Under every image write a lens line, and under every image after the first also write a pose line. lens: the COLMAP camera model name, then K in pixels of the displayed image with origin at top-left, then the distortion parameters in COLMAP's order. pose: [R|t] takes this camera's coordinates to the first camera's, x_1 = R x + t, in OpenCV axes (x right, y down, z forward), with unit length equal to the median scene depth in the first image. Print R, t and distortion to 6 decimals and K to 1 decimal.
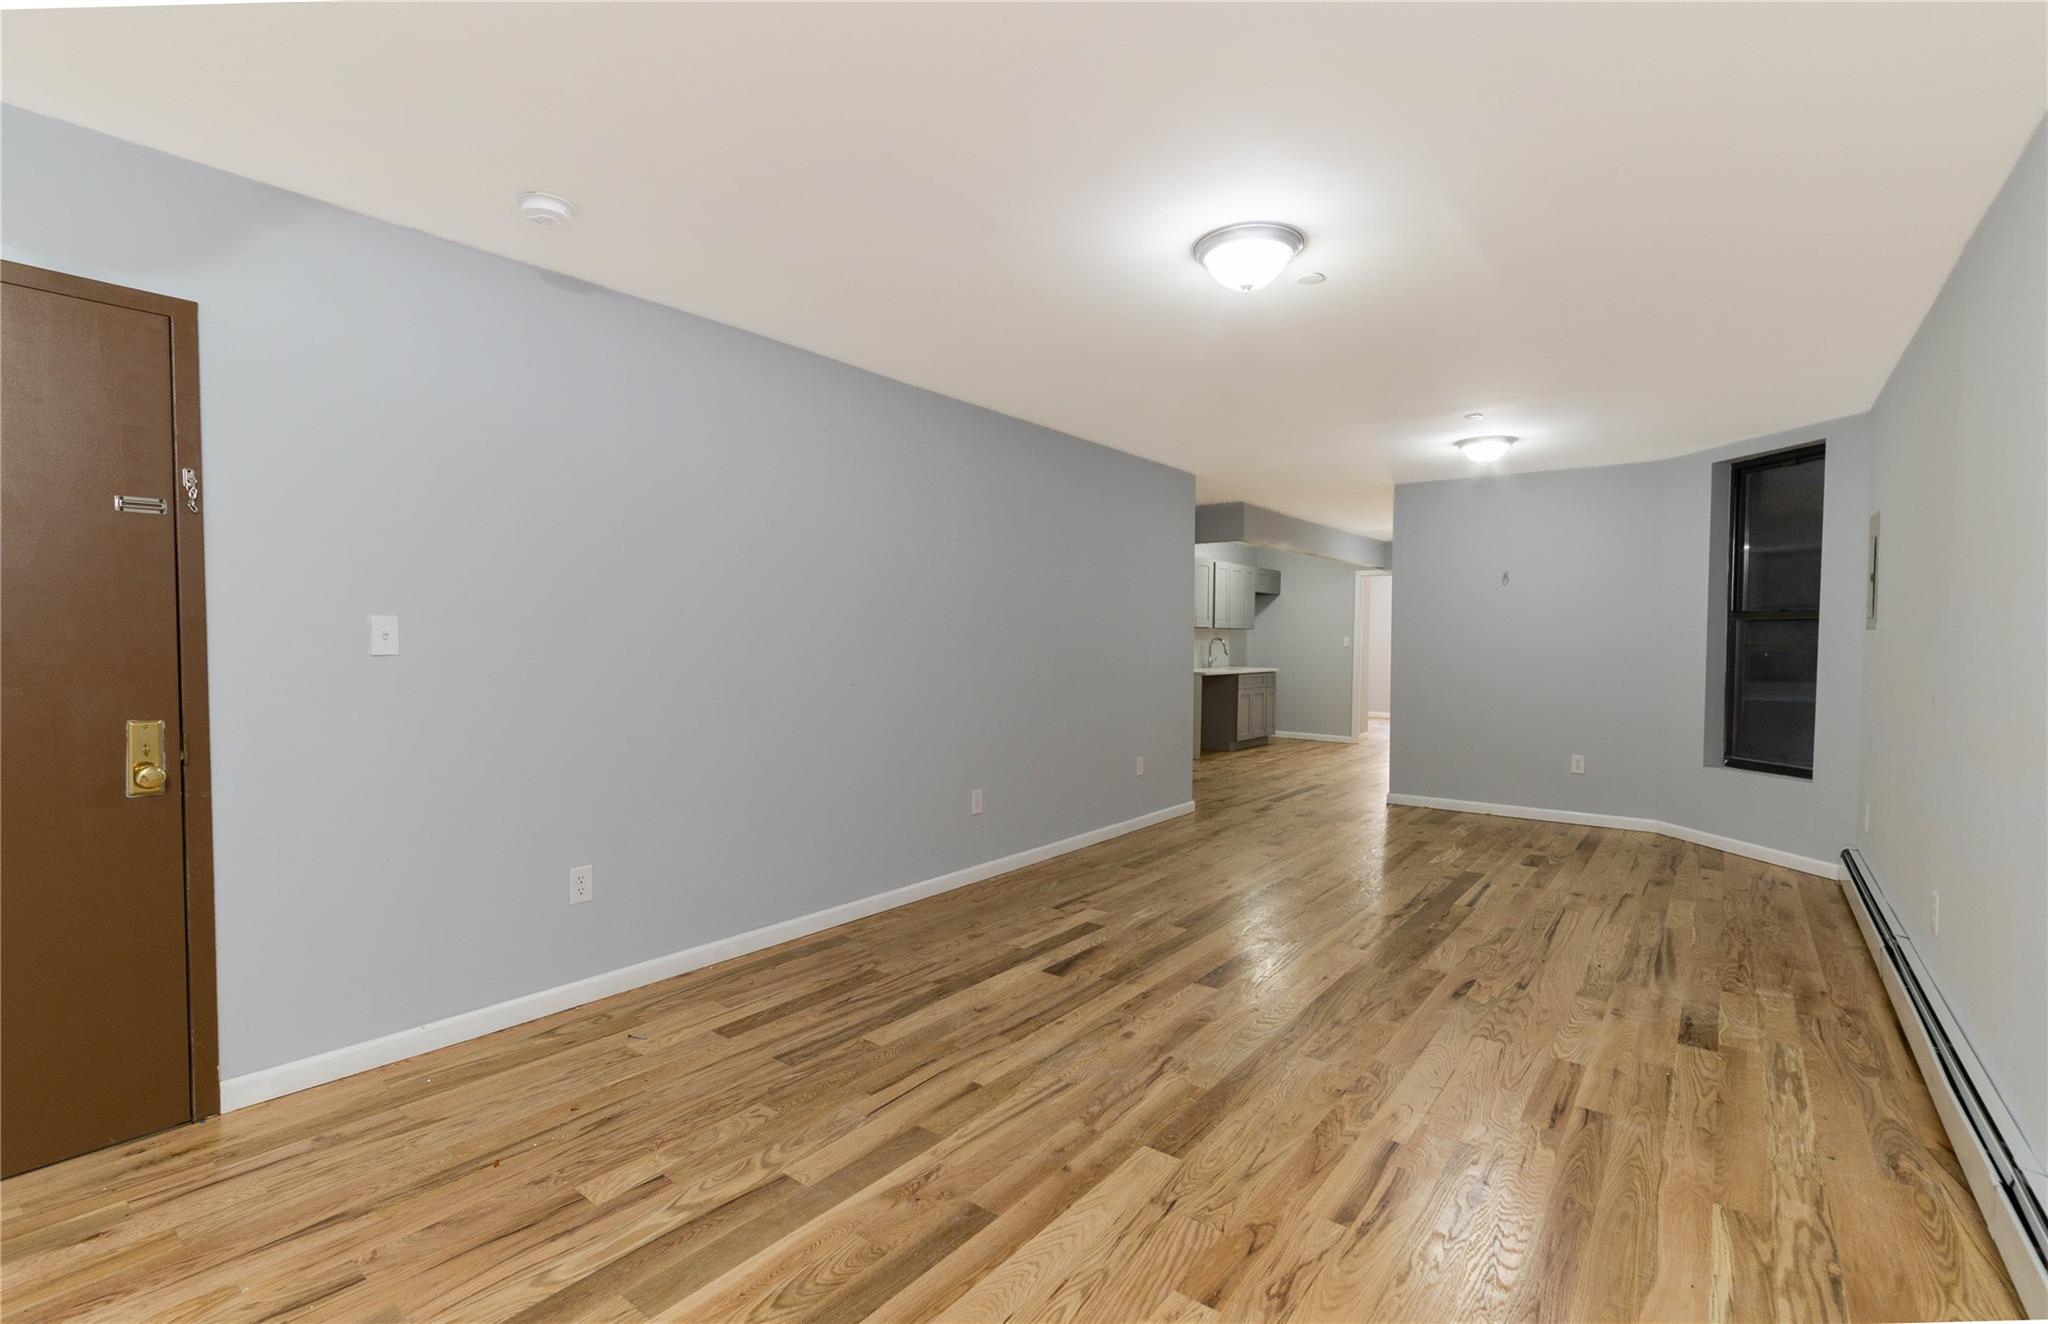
lens RADIAL K [[911.0, 0, 1028.2], [0, 911.0, 652.4], [0, 0, 1]] dist [-0.008854, 0.001310]
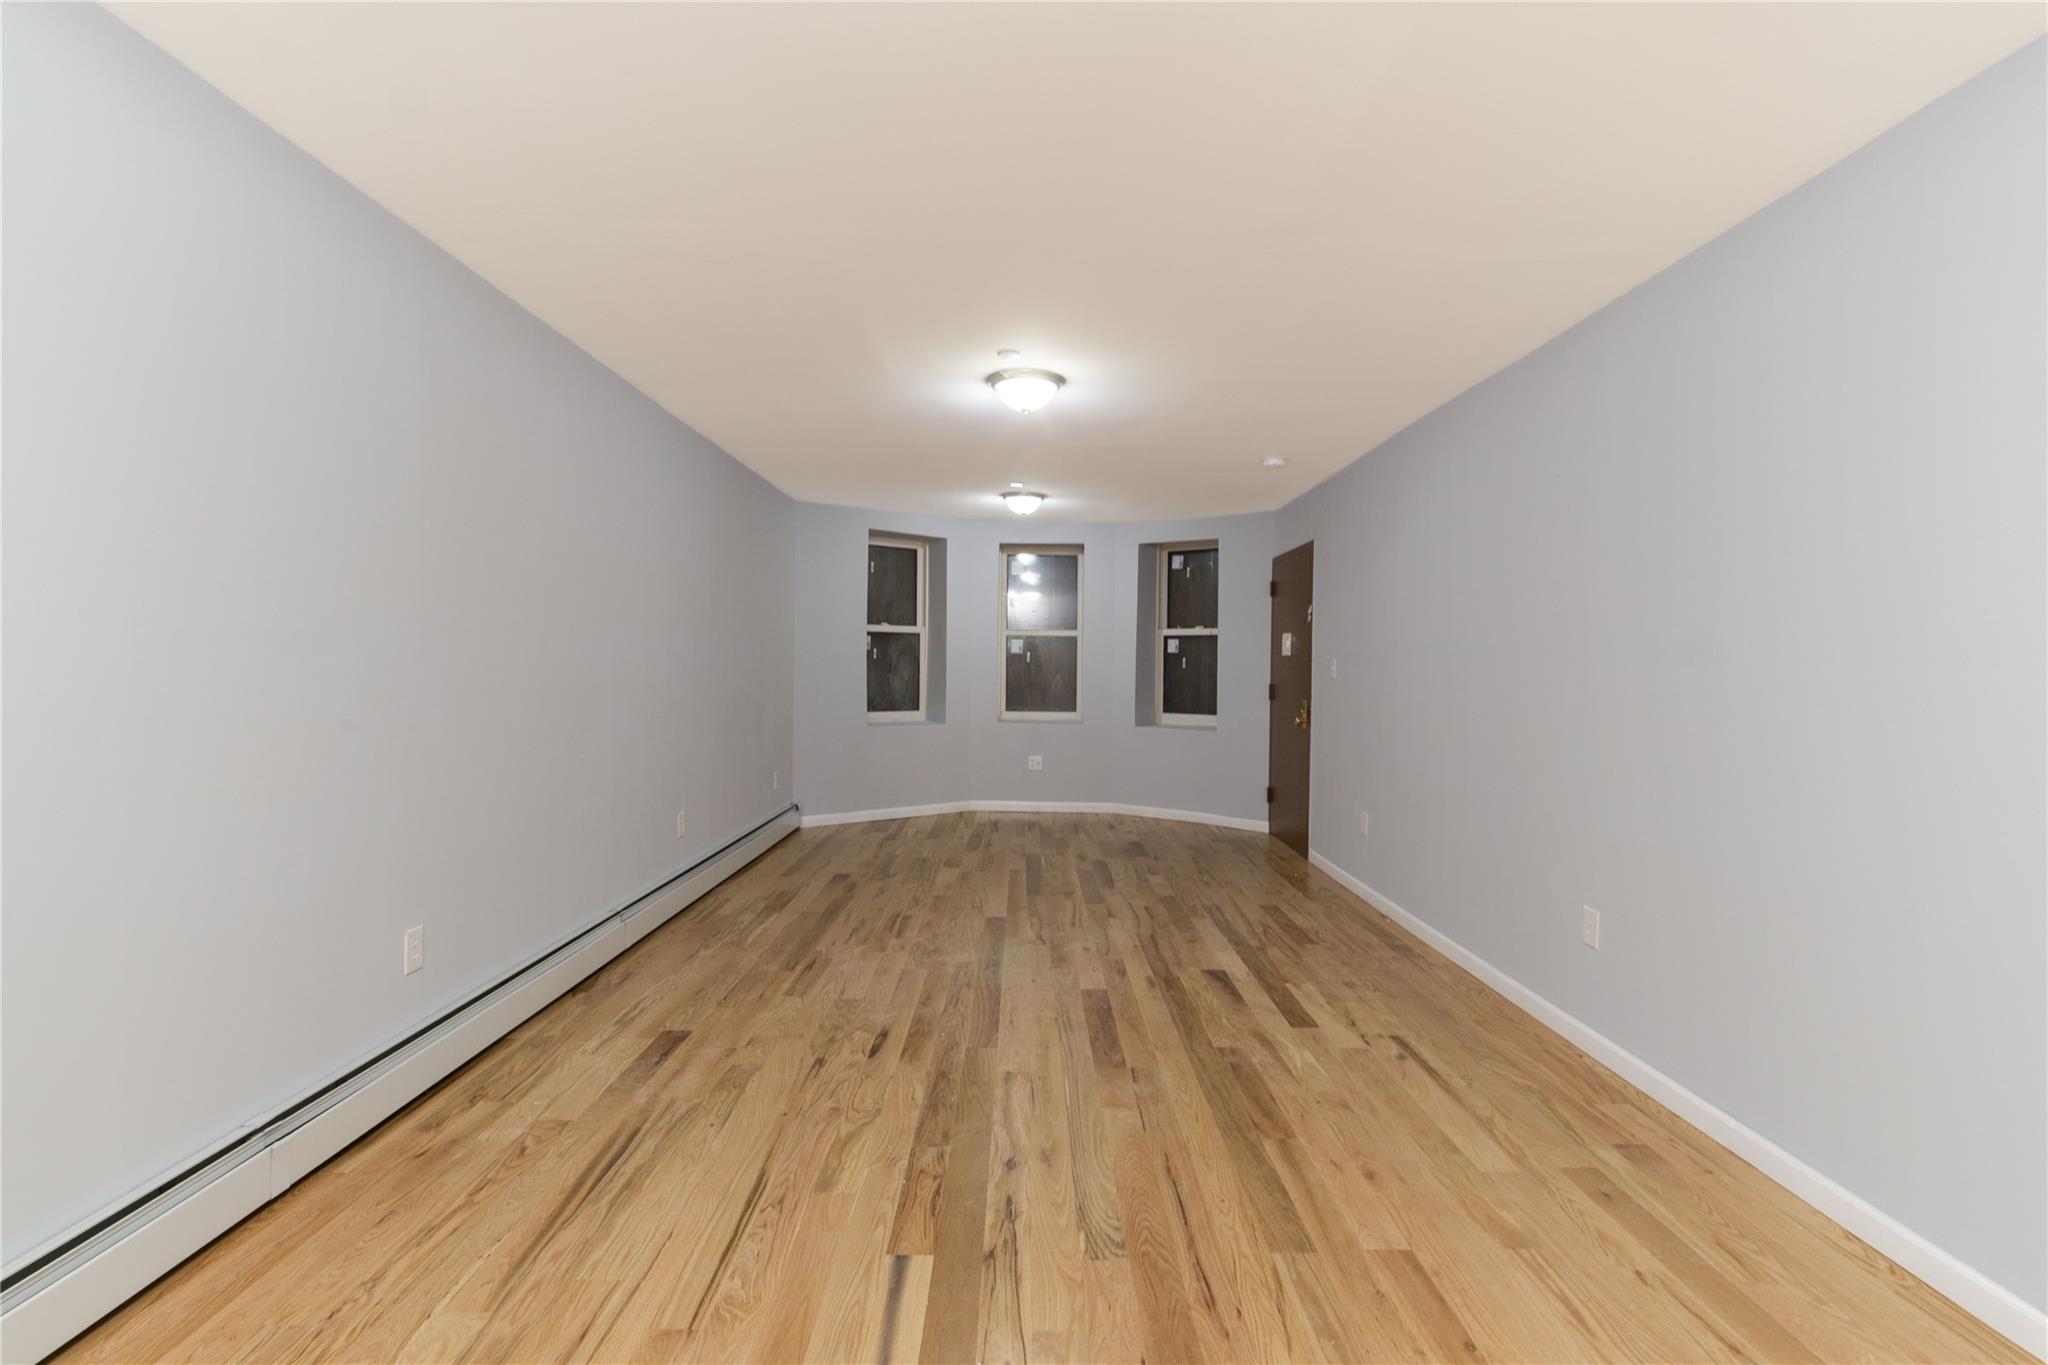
lens RADIAL K [[945.4, 0, 1025.3], [0, 945.4, 682.4], [0, 0, 1]] dist [-0.009553, 0.000661]
pose [[-0.789285, -0.005231, -0.614005, 0.979847], [-0.025809, 0.999363, 0.024662, -0.018664], [0.613485, 0.035313, -0.788917, 1.887997]]
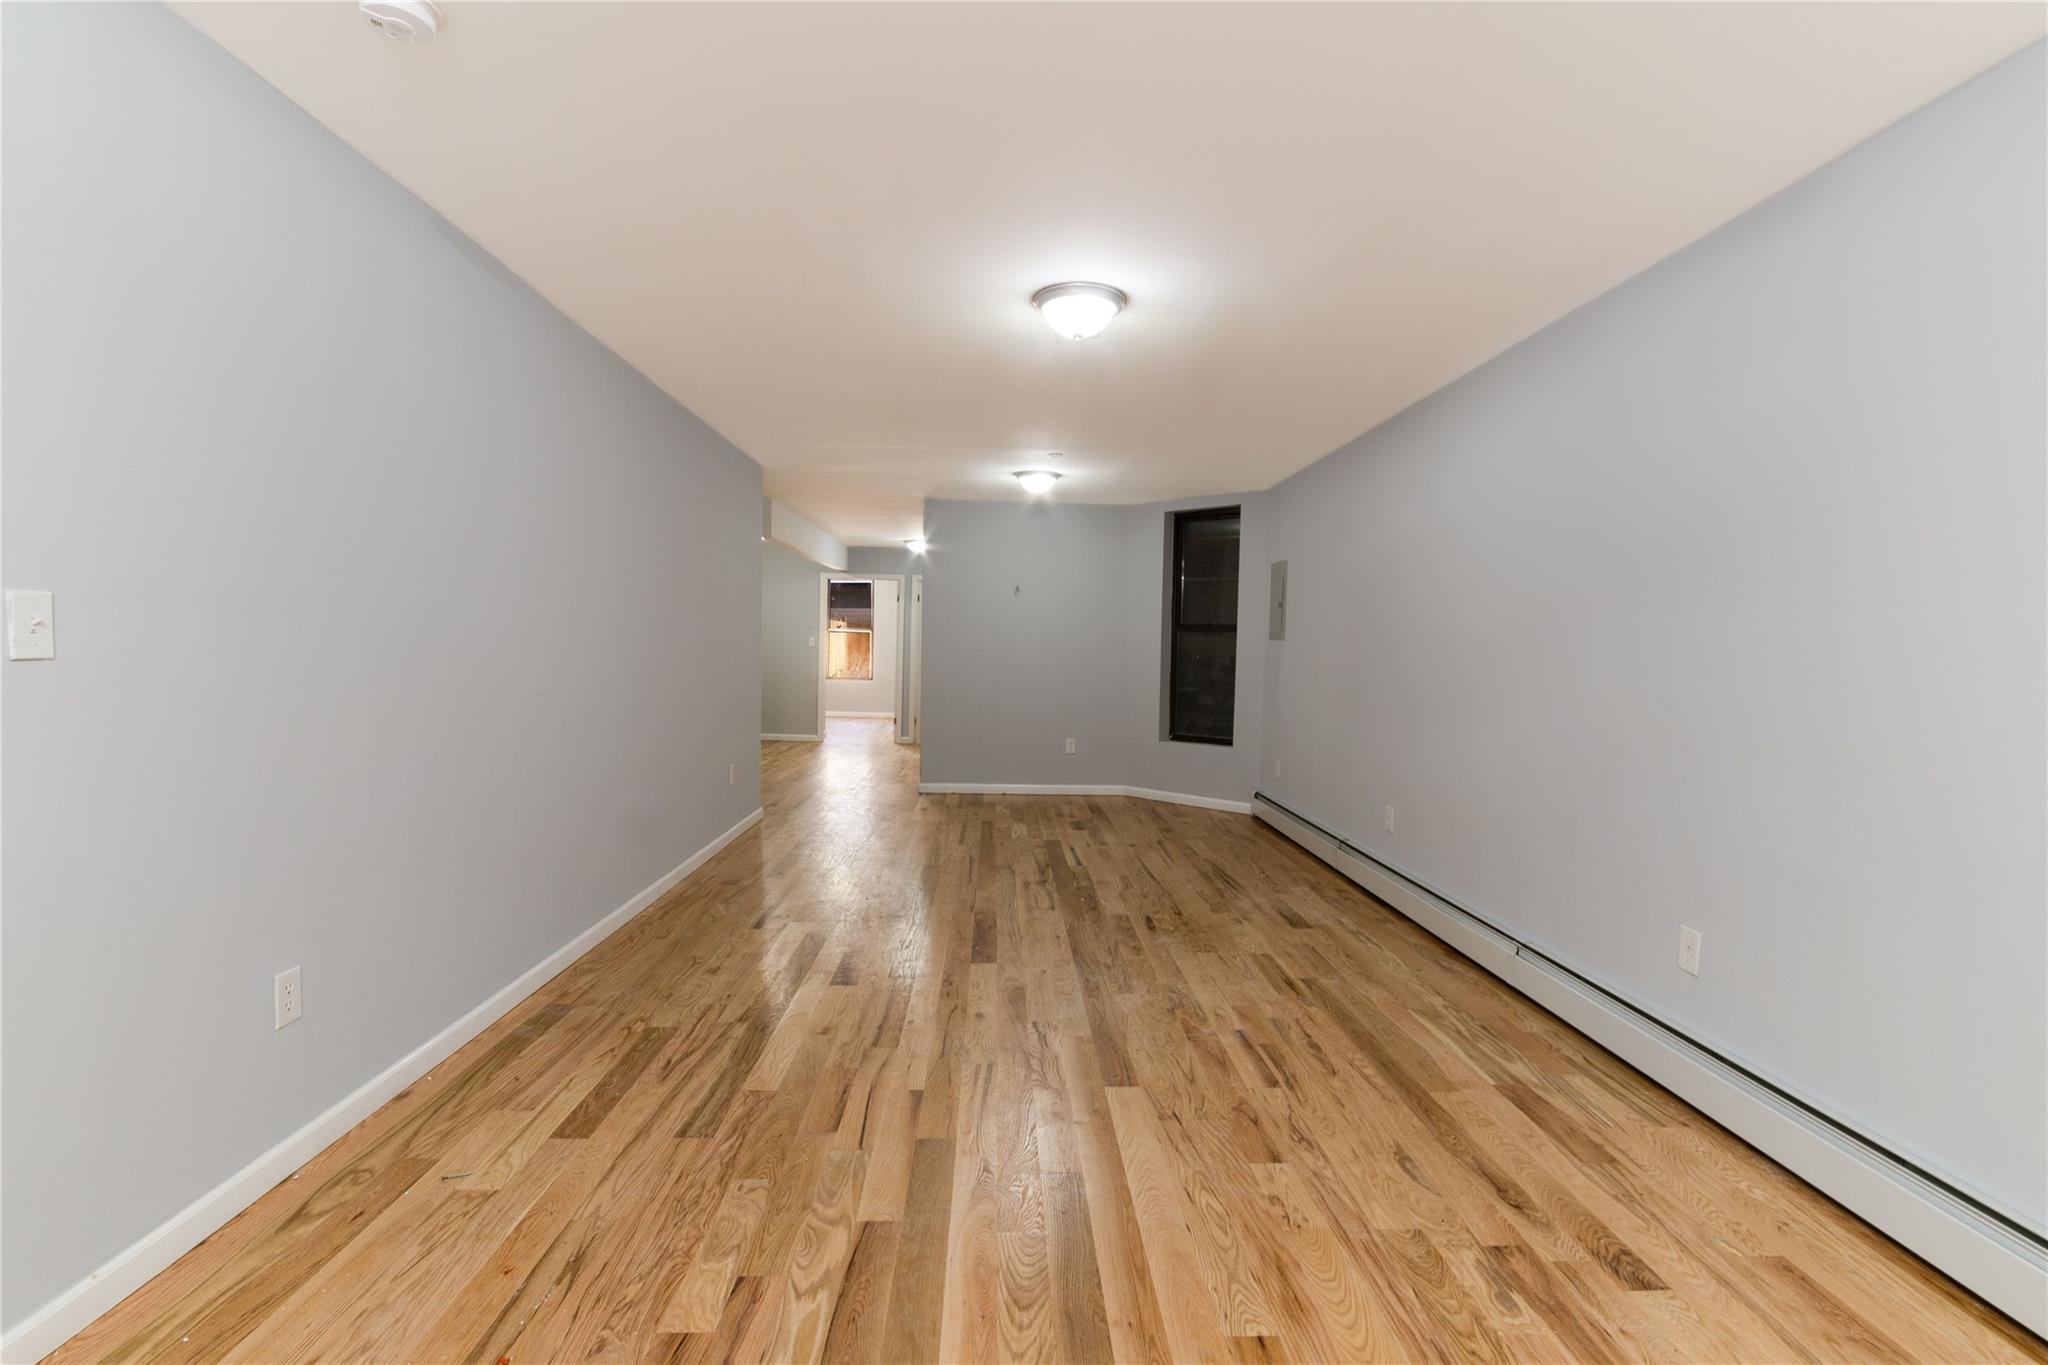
lens RADIAL K [[945.4, 0, 1032.0], [0, 945.4, 683.2], [0, 0, 1]] dist [-0.009553, 0.000661]
pose [[0.766874, -0.015584, 0.641608, -0.497354], [-0.005417, 0.999512, 0.030751, -0.001418], [-0.641775, -0.027058, 0.766416, 0.114726]]
